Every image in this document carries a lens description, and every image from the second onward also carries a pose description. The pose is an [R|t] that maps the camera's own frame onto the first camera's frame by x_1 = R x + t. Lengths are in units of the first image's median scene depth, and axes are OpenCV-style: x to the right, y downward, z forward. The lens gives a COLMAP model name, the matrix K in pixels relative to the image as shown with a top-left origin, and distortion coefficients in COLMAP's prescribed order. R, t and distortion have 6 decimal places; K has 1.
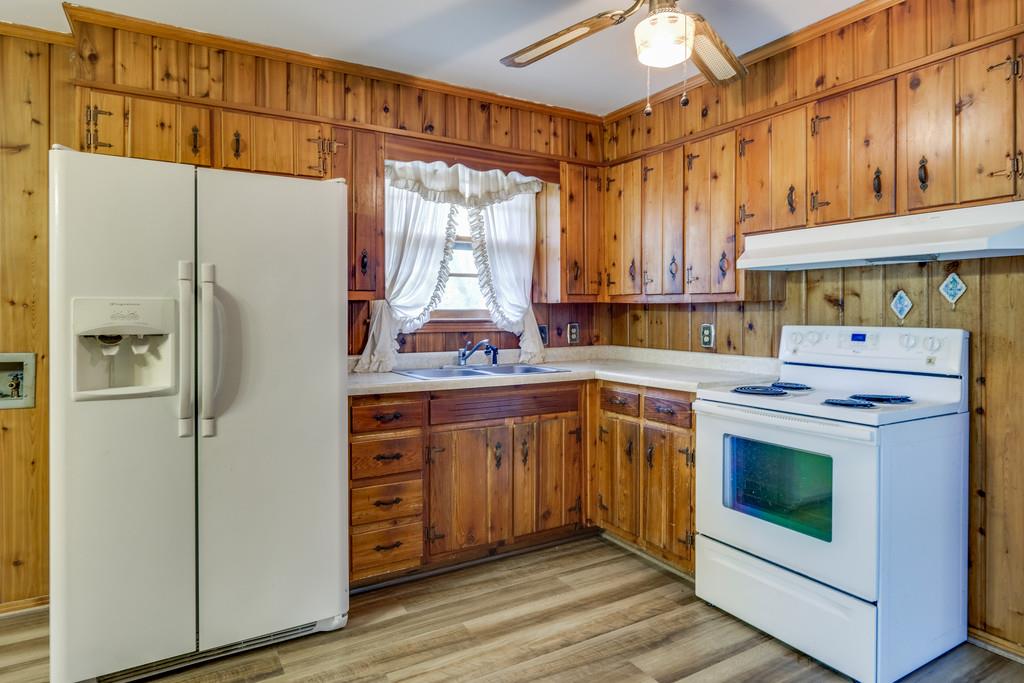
lens RADIAL K [[587.5, 0, 521.9], [0, 587.5, 314.3], [0, 0, 1]] dist [-0.005687, -0.001088]
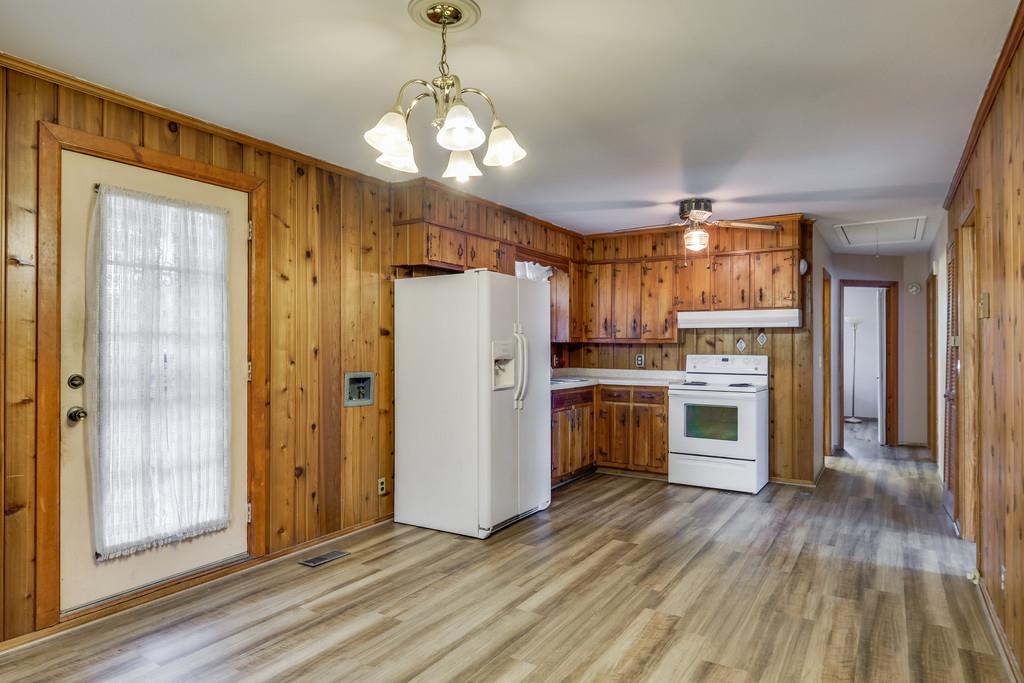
lens RADIAL K [[585.8, 0, 525.3], [0, 585.8, 340.9], [0, 0, 1]] dist [0.001947, -0.000485]
pose [[0.886546, 0.008311, 0.462565, -1.089207], [-0.003998, 0.999939, -0.010303, -0.006592], [-0.462622, 0.007284, 0.886526, -0.609287]]
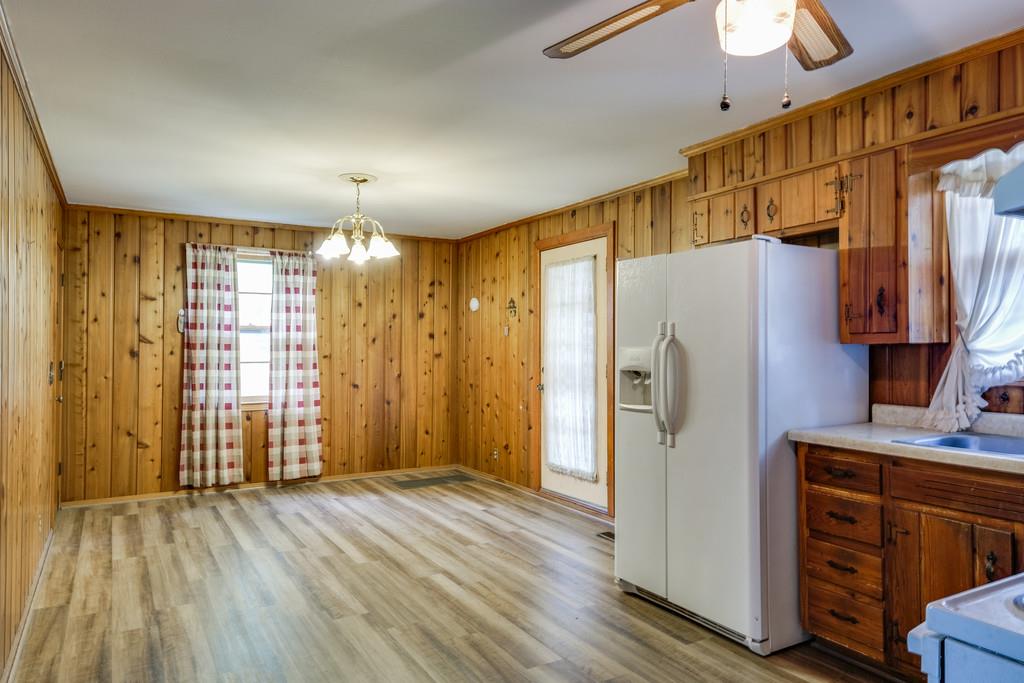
lens RADIAL K [[694.9, 0, 525.3], [0, 694.9, 340.5], [0, 0, 1]] dist [0.034652, 0.002134]
pose [[-0.000882, -0.008580, -0.999963, 0.823796], [0.000180, 0.999963, -0.008580, -0.021084], [1.000000, -0.000187, -0.000880, 0.486622]]
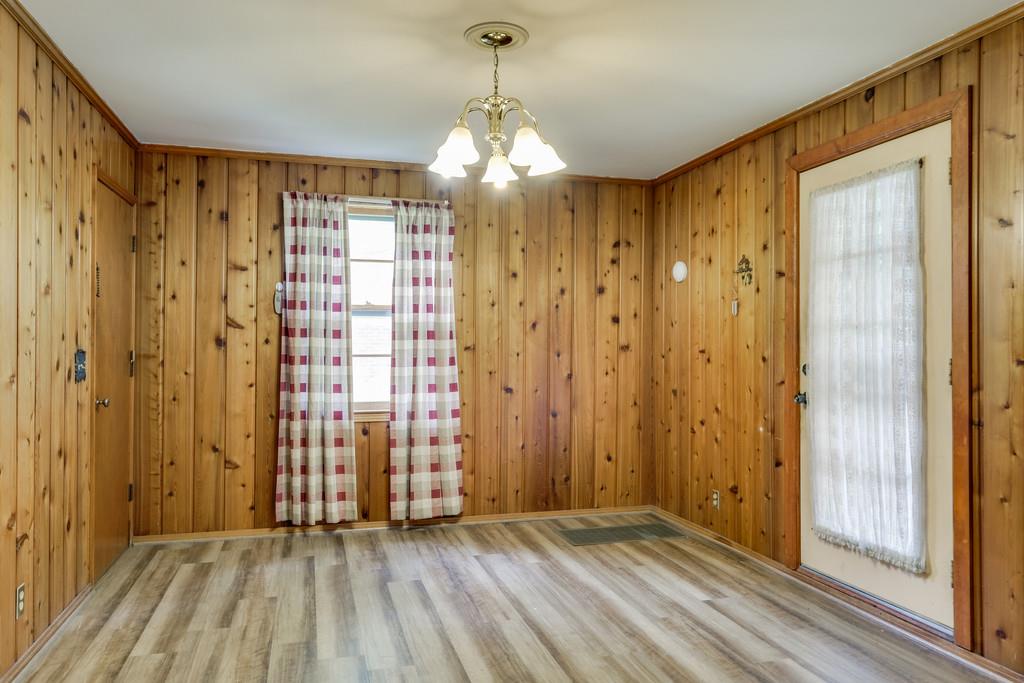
lens RADIAL K [[730.4, 0, 512.0], [0, 730.4, 341.5], [0, 0, 1]] dist [0.003264, 0.003350]
pose [[-0.261617, -0.007831, -0.965140, 0.133824], [-0.001280, 0.999969, -0.007767, 0.010468], [0.965171, -0.000797, -0.261619, 0.372146]]
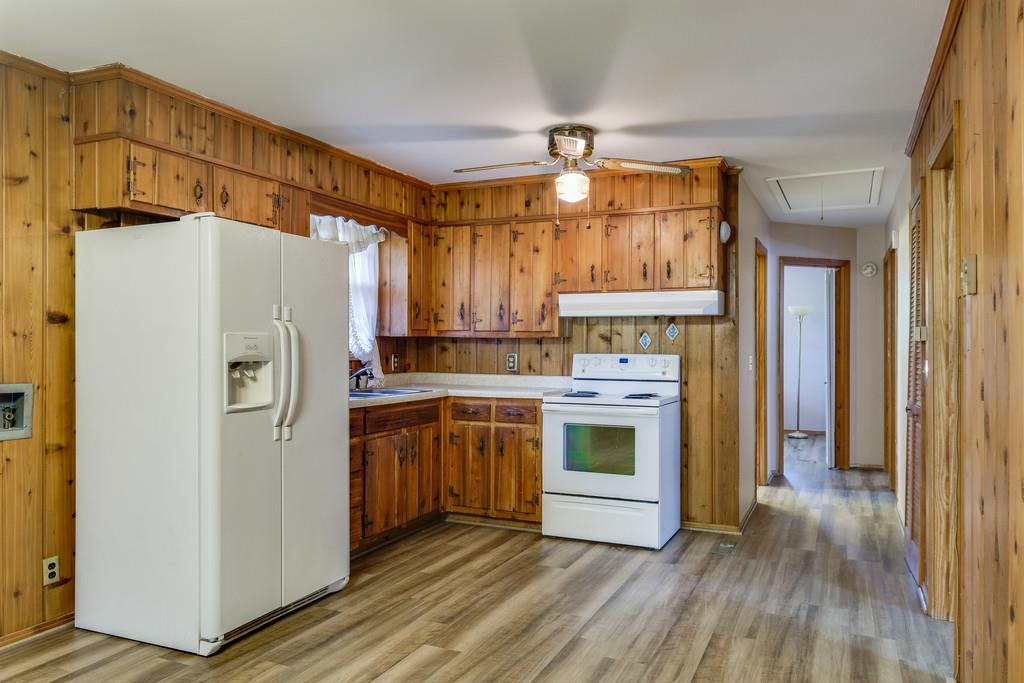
lens RADIAL K [[710.0, 0, 512.0], [0, 710.0, 341.5], [0, 0, 1]] dist [0.002367, 0.003002]
pose [[0.825491, 0.005580, 0.564388, -0.750483], [-0.002995, 0.999980, -0.005507, -0.001995], [-0.564408, 0.002856, 0.825491, -0.427780]]
